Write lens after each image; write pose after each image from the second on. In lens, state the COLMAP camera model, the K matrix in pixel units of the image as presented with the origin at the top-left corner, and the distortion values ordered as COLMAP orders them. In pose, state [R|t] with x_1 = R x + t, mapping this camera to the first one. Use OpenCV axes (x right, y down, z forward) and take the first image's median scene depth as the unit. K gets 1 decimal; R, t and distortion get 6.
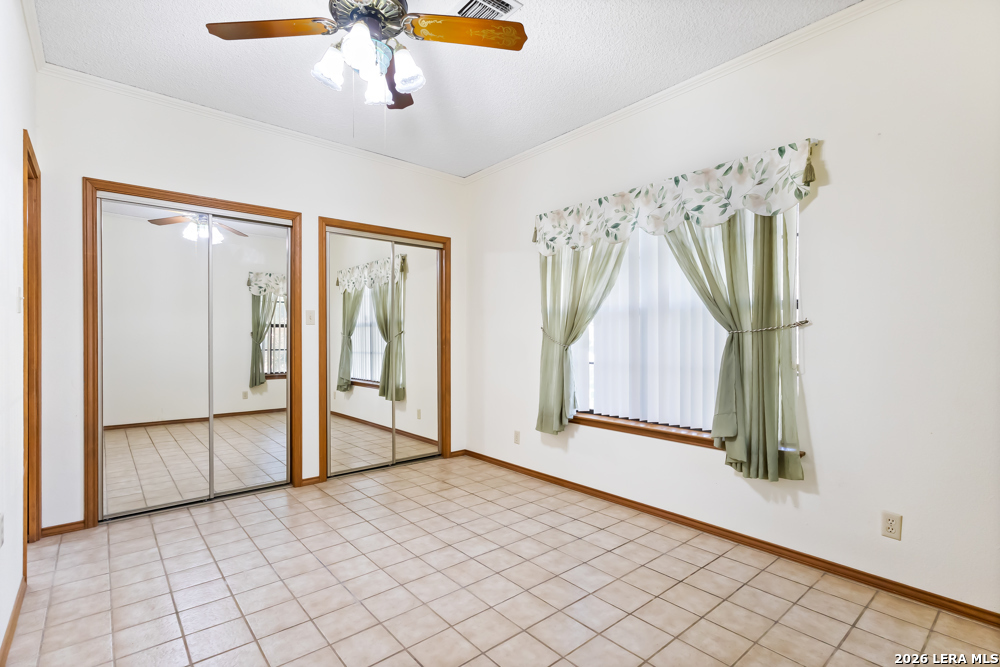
lens RADIAL K [[509.8, 0, 493.5], [0, 509.8, 336.9], [0, 0, 1]] dist [0.001493, -0.000021]
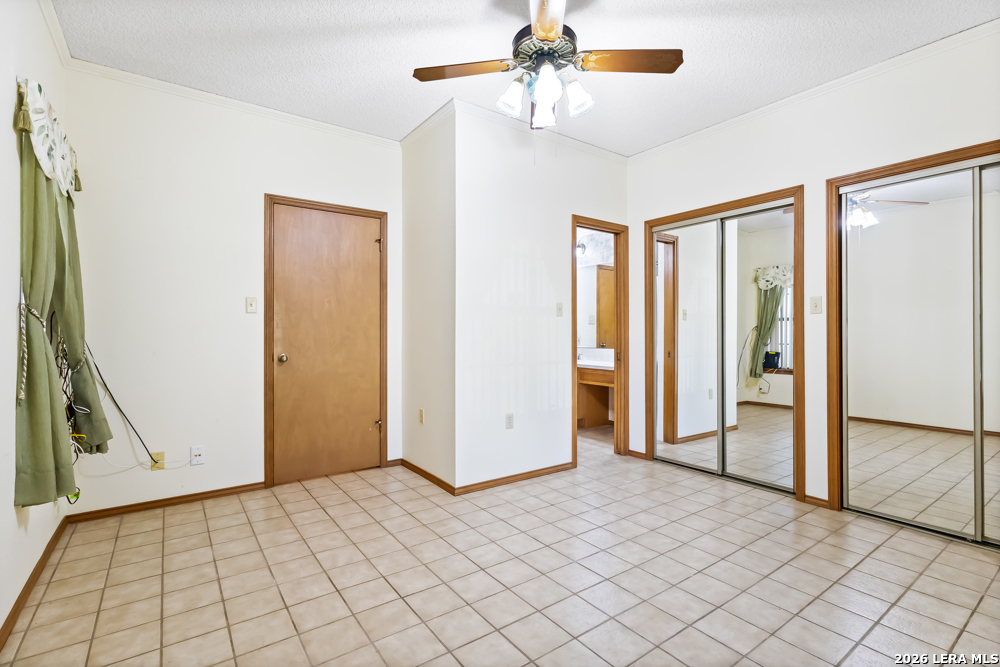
lens RADIAL K [[462.8, 0, 500.8], [0, 462.8, 331.5], [0, 0, 1]] dist [0.002311, 0.000616]
pose [[-0.112682, -0.008721, -0.993593, 0.505911], [-0.003443, 0.999959, -0.008386, 0.009416], [0.993625, 0.002476, -0.112707, 0.611223]]
